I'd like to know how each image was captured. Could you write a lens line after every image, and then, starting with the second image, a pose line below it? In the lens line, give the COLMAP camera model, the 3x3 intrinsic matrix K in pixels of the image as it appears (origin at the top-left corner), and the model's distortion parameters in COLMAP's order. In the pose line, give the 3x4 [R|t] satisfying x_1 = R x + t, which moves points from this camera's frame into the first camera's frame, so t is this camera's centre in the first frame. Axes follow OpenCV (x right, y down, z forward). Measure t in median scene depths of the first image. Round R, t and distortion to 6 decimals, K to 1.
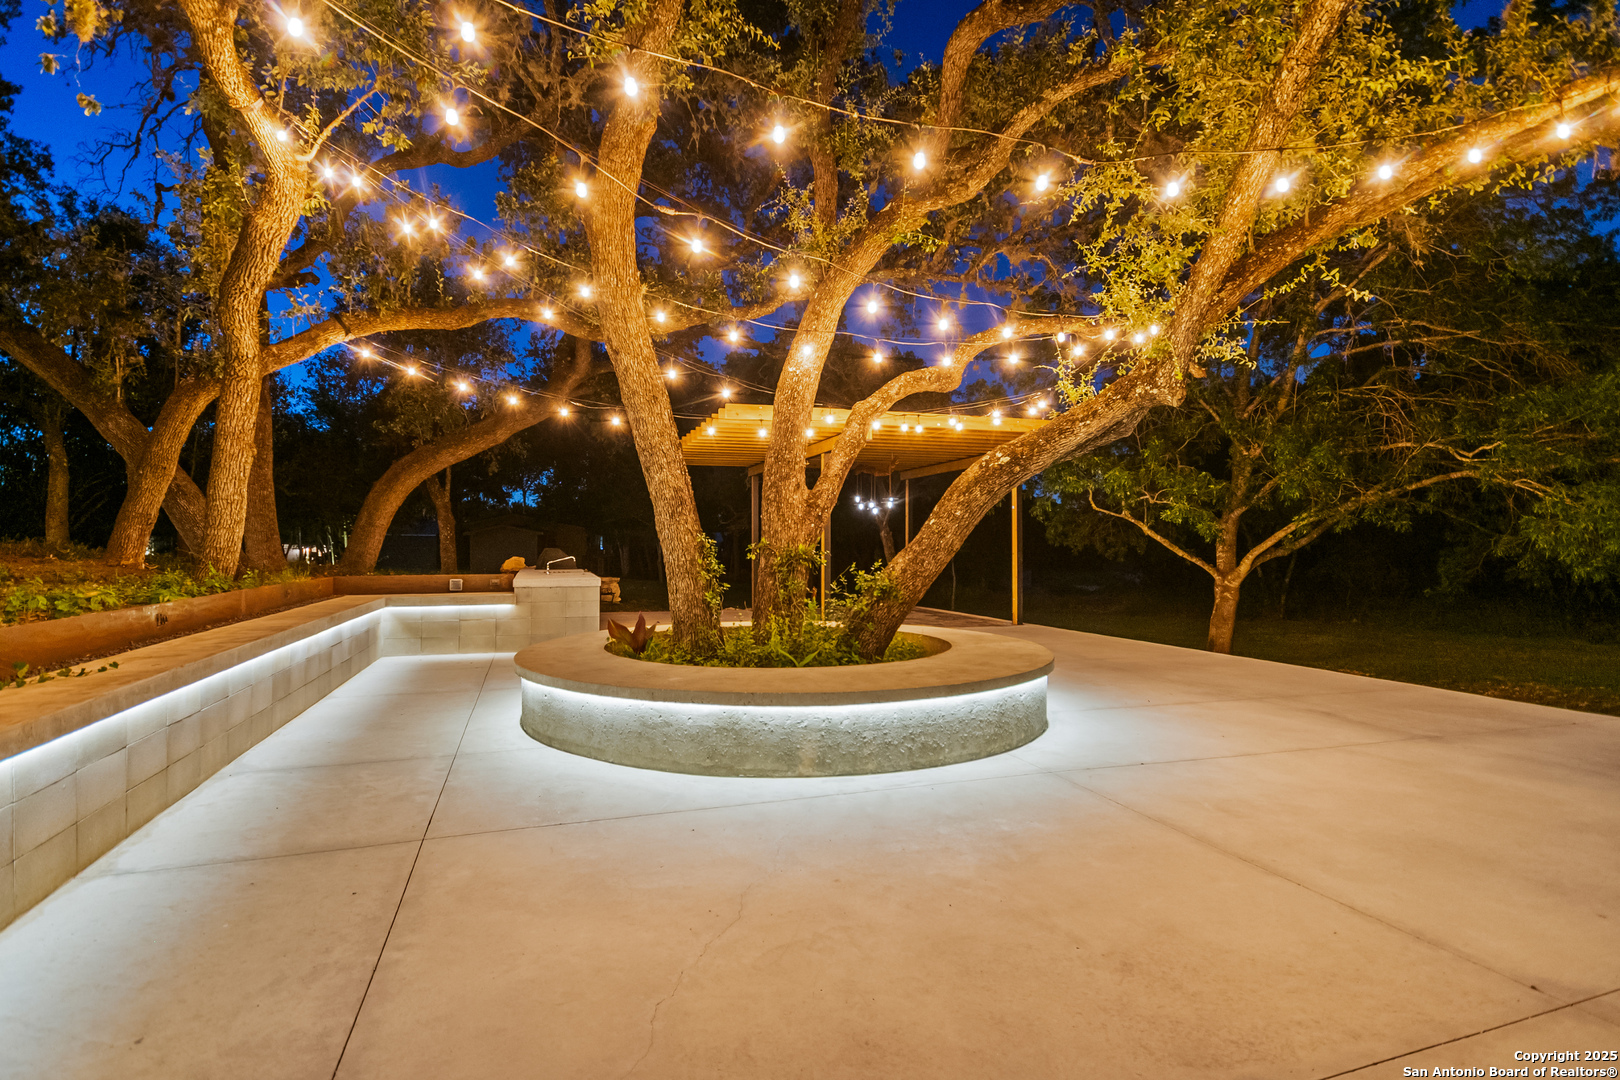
lens RADIAL K [[799.9, 0, 810.0], [0, 799.9, 540.0], [0, 0, 1]] dist [0.002568, 0.000280]
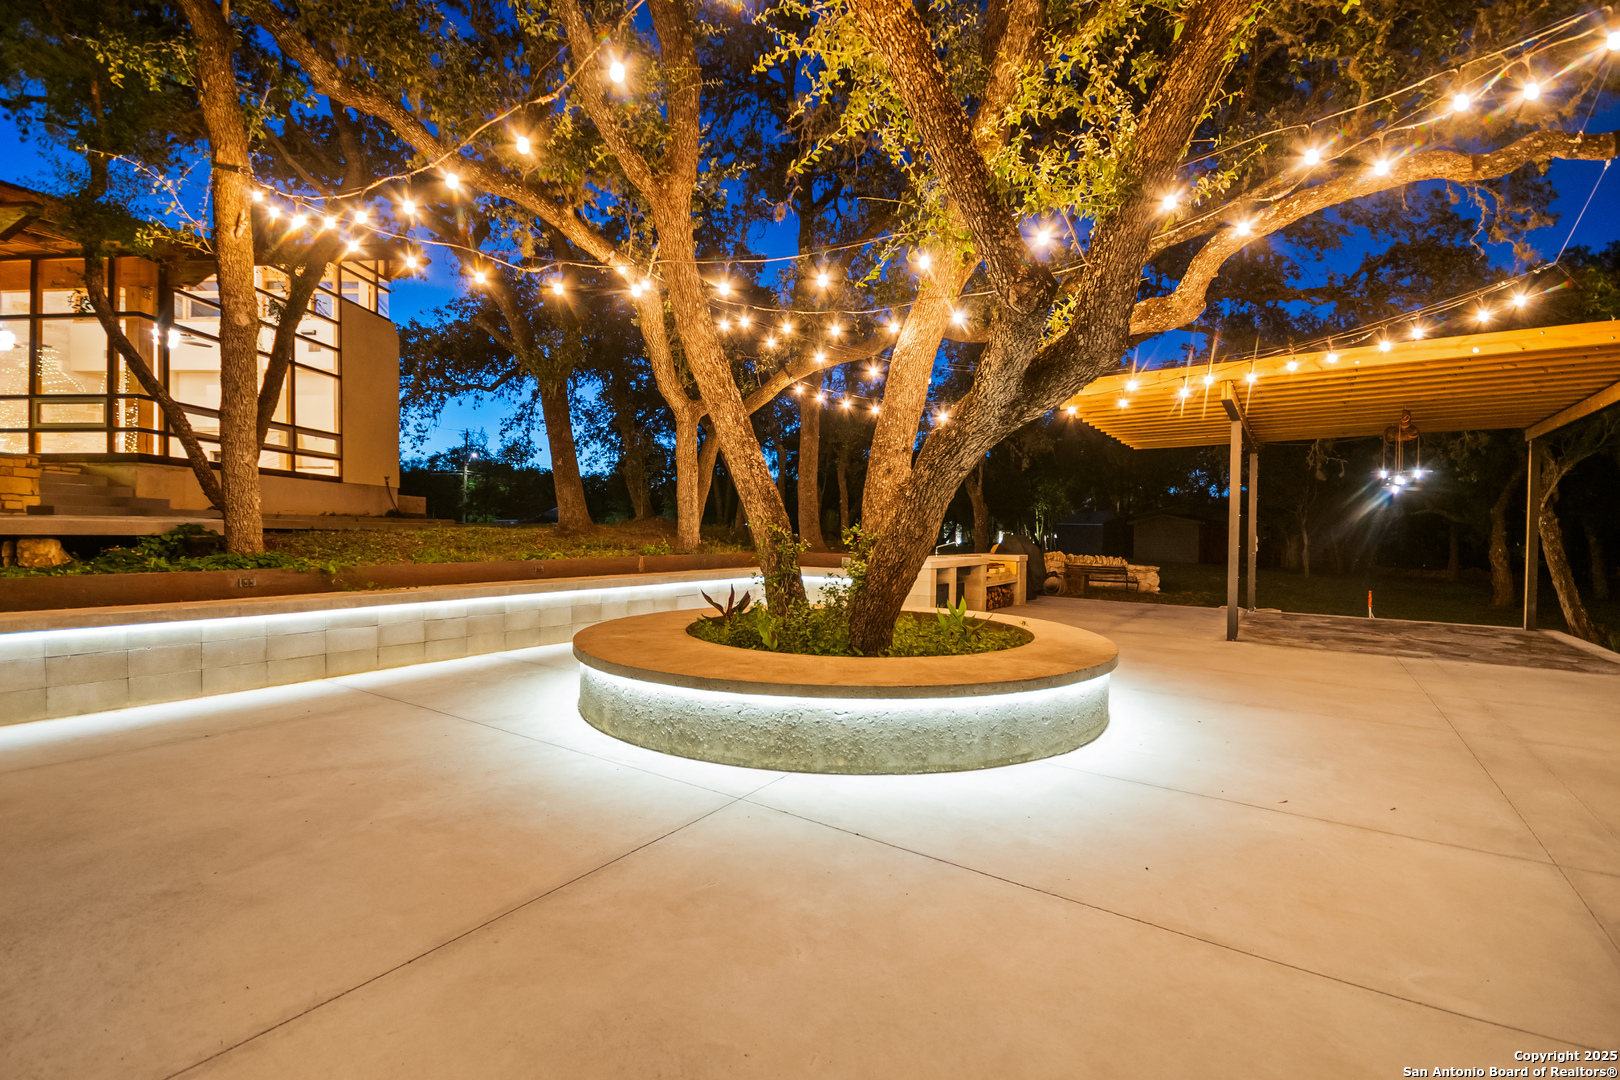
lens RADIAL K [[718.0, 0, 810.0], [0, 718.0, 540.0], [0, 0, 1]] dist [-0.000312, -0.000097]
pose [[0.594758, 0.015722, -0.803751, 0.935119], [-0.003229, 0.999847, 0.017168, 0.004232], [0.803898, -0.007616, 0.594718, 0.602412]]
